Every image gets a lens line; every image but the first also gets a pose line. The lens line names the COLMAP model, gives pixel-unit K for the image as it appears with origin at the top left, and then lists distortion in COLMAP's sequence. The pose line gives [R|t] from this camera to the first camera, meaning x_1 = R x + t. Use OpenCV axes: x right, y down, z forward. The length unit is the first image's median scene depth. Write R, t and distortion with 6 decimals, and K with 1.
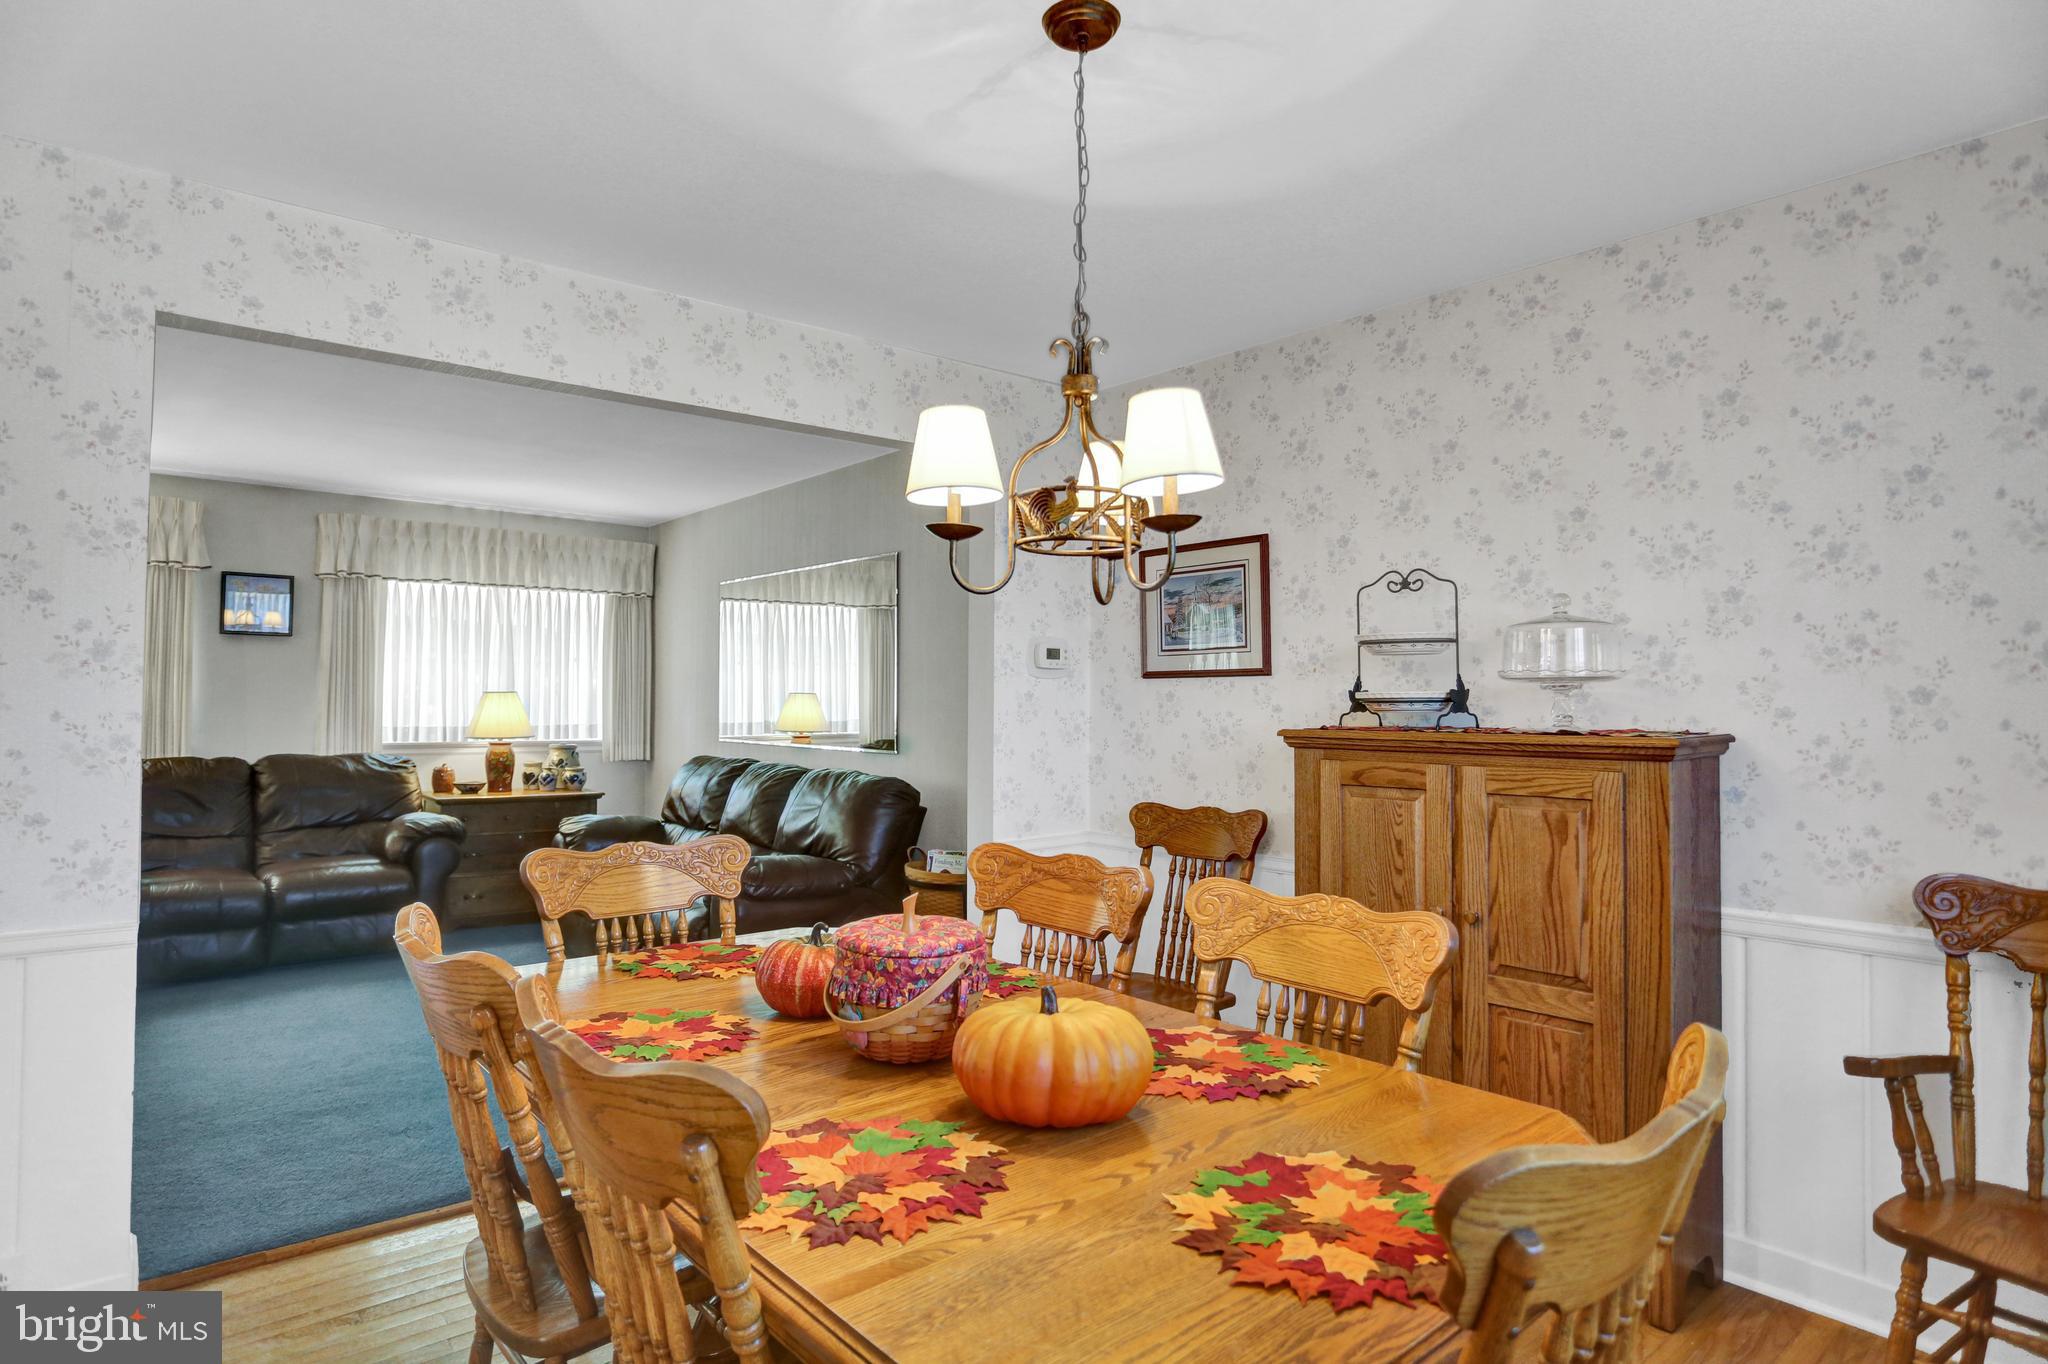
lens RADIAL K [[1117.3, 0, 1021.3], [0, 1117.3, 677.7], [0, 0, 1]] dist [-0.058403, 0.017624]
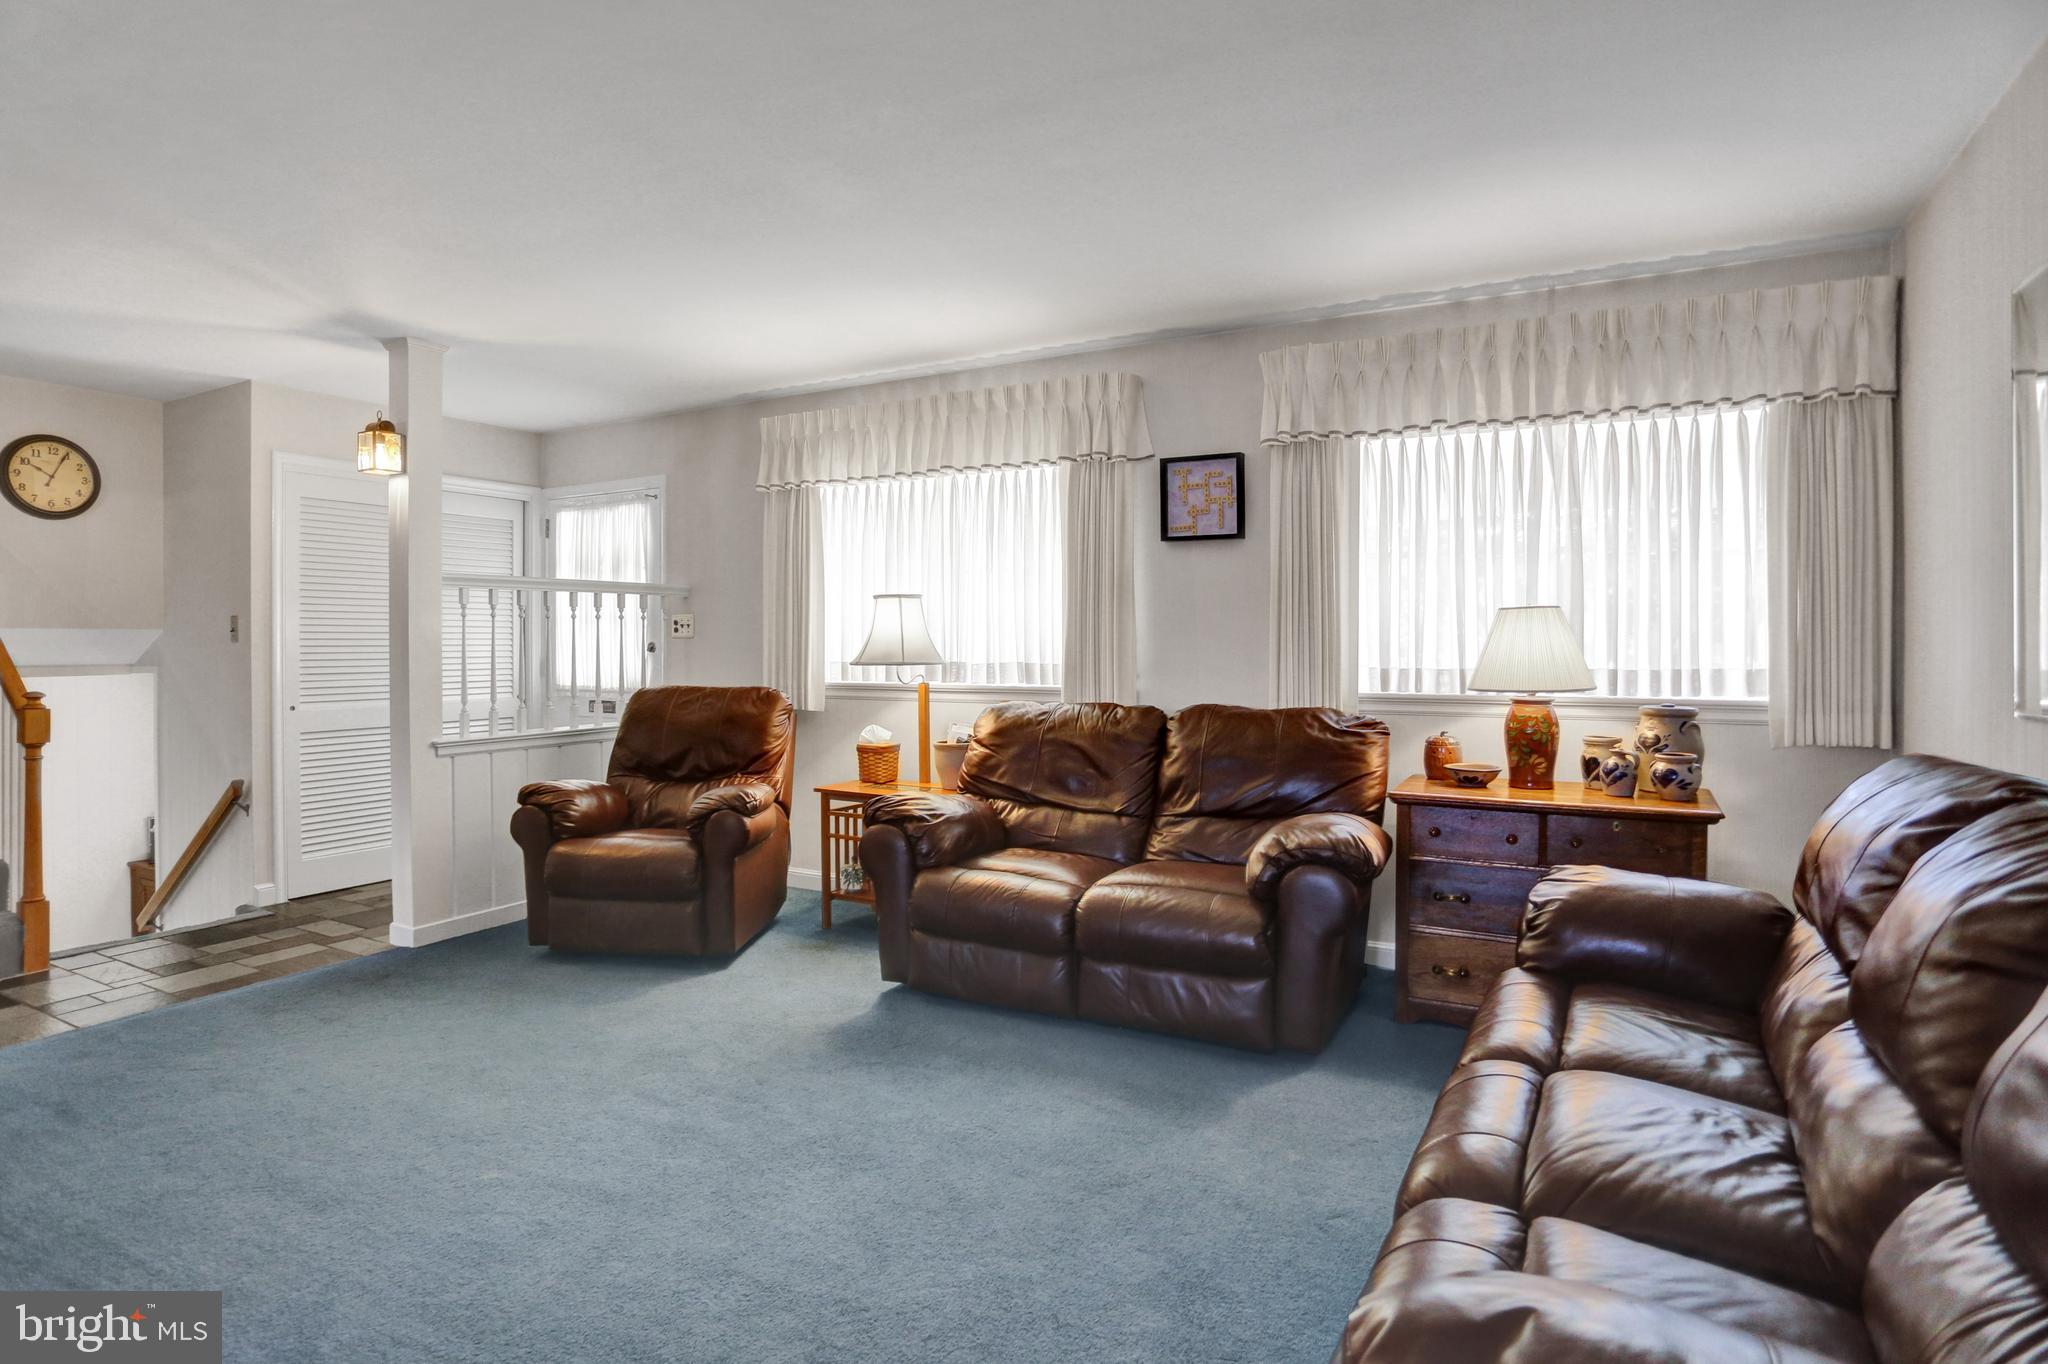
lens RADIAL K [[1081.0, 0, 1049.7], [0, 1081.0, 639.0], [0, 0, 1]] dist [-0.001771, 0.006694]
pose [[0.394634, -0.010425, -0.918779, -0.067992], [0.022507, 0.999745, -0.001676, 0.023807], [0.918563, -0.020017, 0.394768, 0.559236]]
